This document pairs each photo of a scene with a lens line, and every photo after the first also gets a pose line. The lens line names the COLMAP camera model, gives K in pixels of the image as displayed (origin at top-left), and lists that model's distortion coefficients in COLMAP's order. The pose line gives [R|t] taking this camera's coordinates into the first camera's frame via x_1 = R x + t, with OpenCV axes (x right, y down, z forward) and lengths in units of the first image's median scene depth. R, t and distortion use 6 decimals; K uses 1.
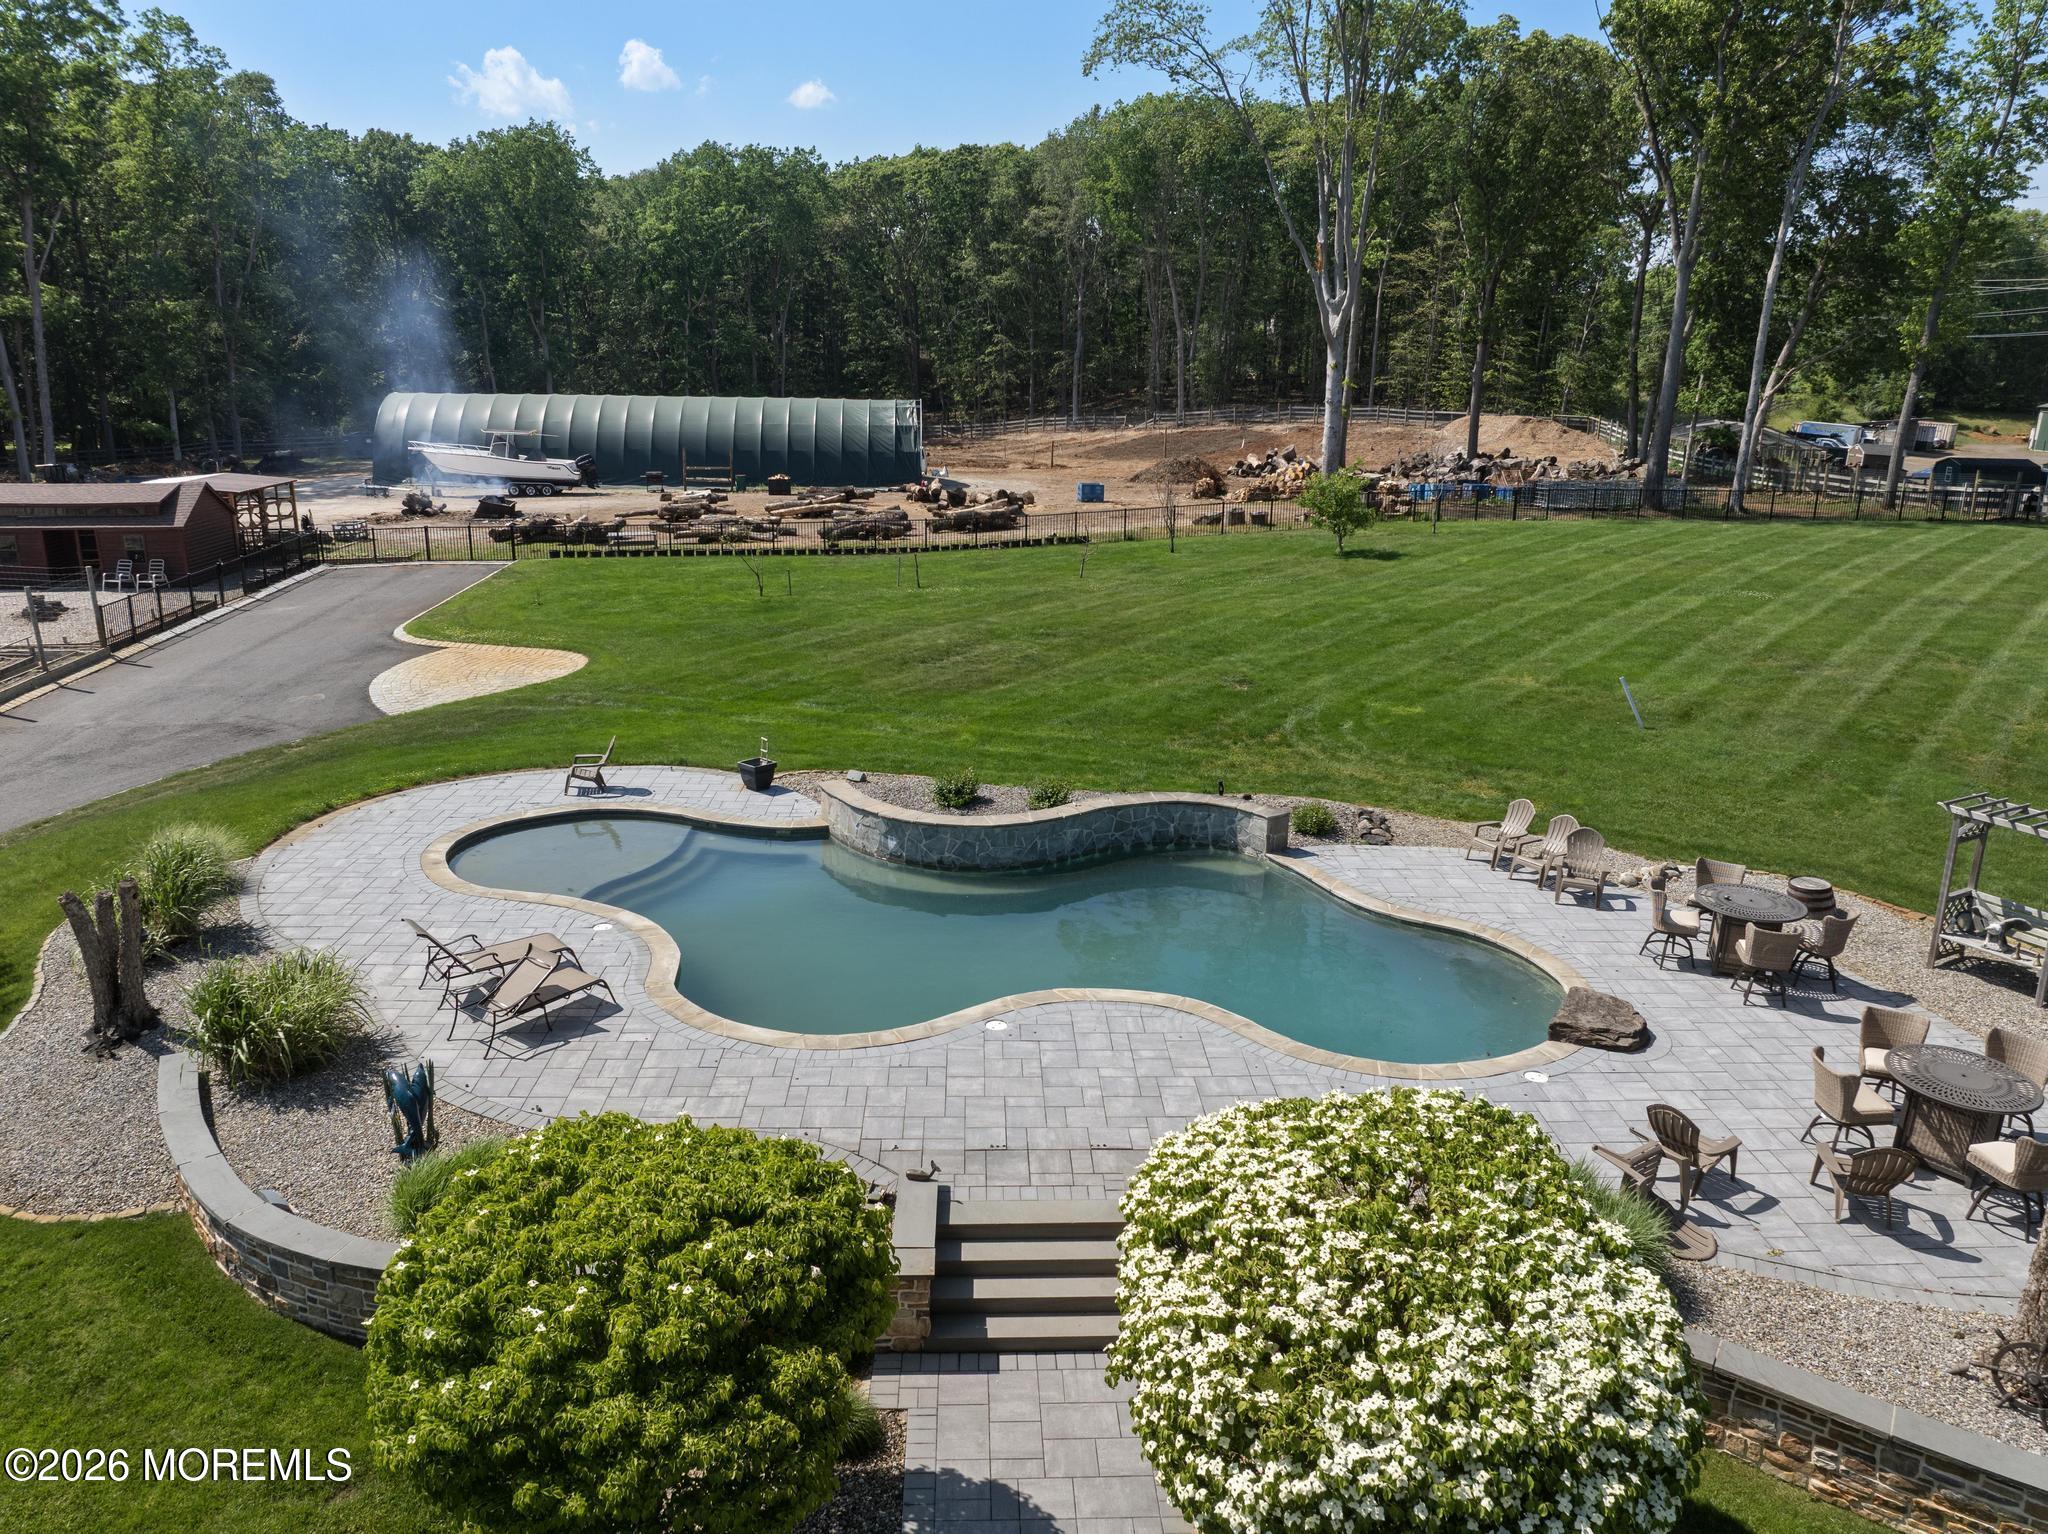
lens RADIAL K [[1408.3, 0, 1049.9], [0, 1408.3, 764.9], [0, 0, 1]] dist [-0.022910, 0.000766]
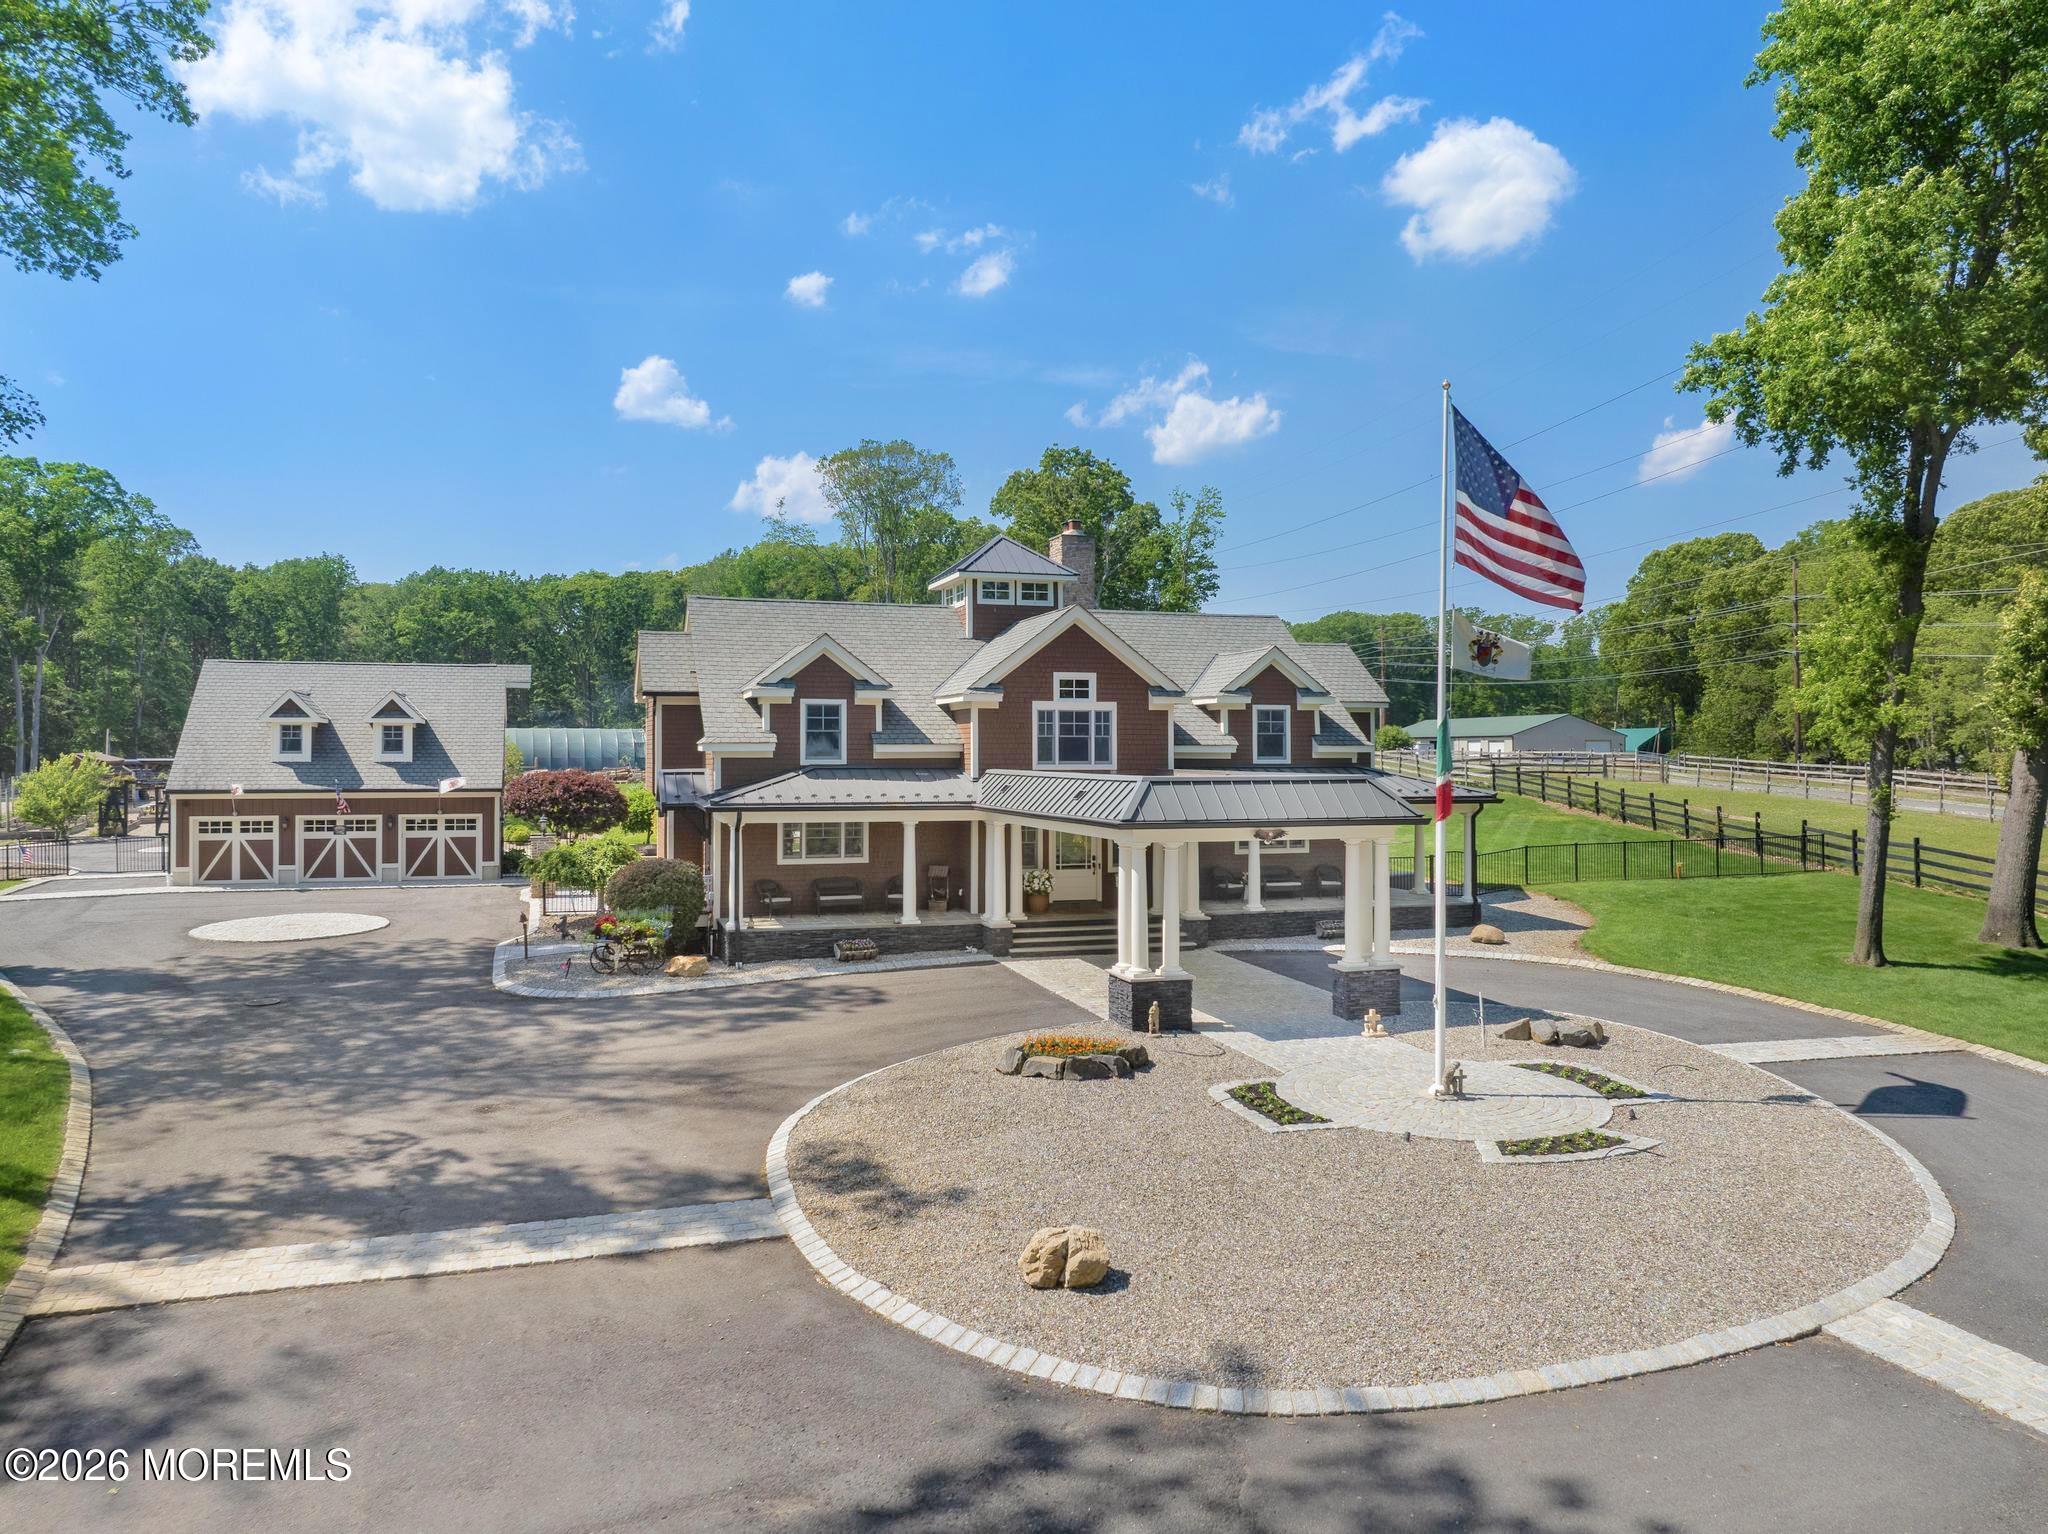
lens RADIAL K [[1417.8, 0, 1024.3], [0, 1417.8, 714.2], [0, 0, 1]] dist [-0.033127, -0.003823]
pose [[0.961102, -0.013938, 0.275843, -0.082802], [0.096699, 0.952495, -0.288796, 0.147330], [-0.258714, 0.304236, 0.916792, -0.375128]]
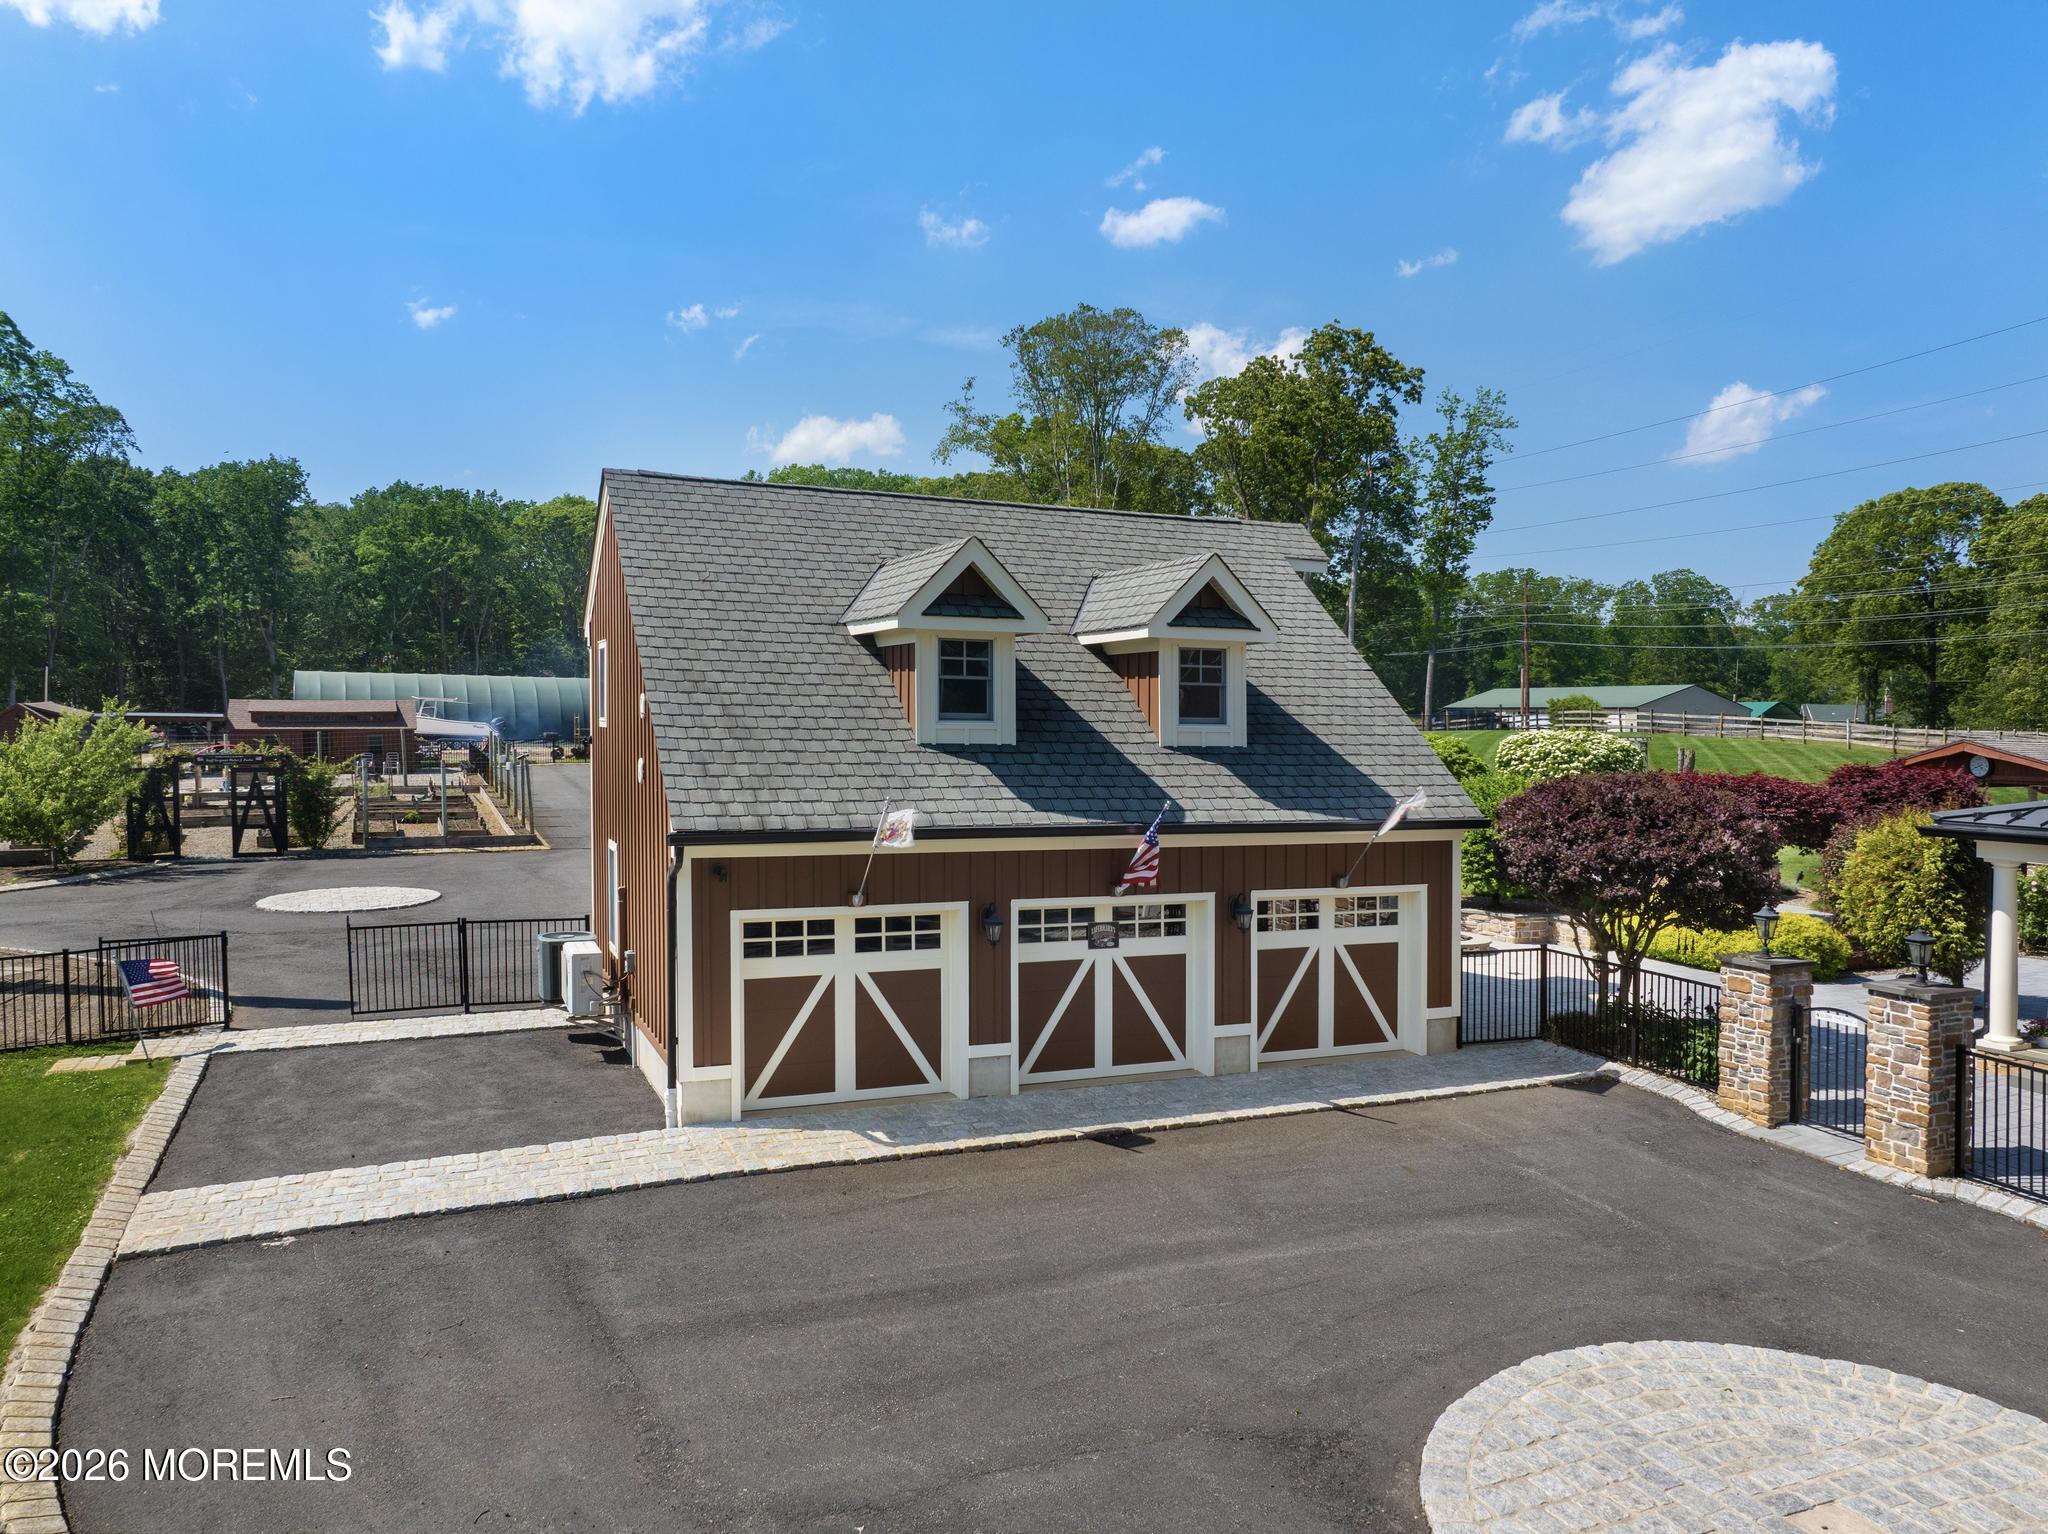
lens RADIAL K [[1408.3, 0, 1049.9], [0, 1408.3, 764.9], [0, 0, 1]] dist [-0.022910, 0.000766]
pose [[0.931696, -0.019037, 0.362741, -0.184846], [0.105068, 0.970061, -0.218957, 0.079705], [-0.347712, 0.242113, 0.905802, -0.151421]]
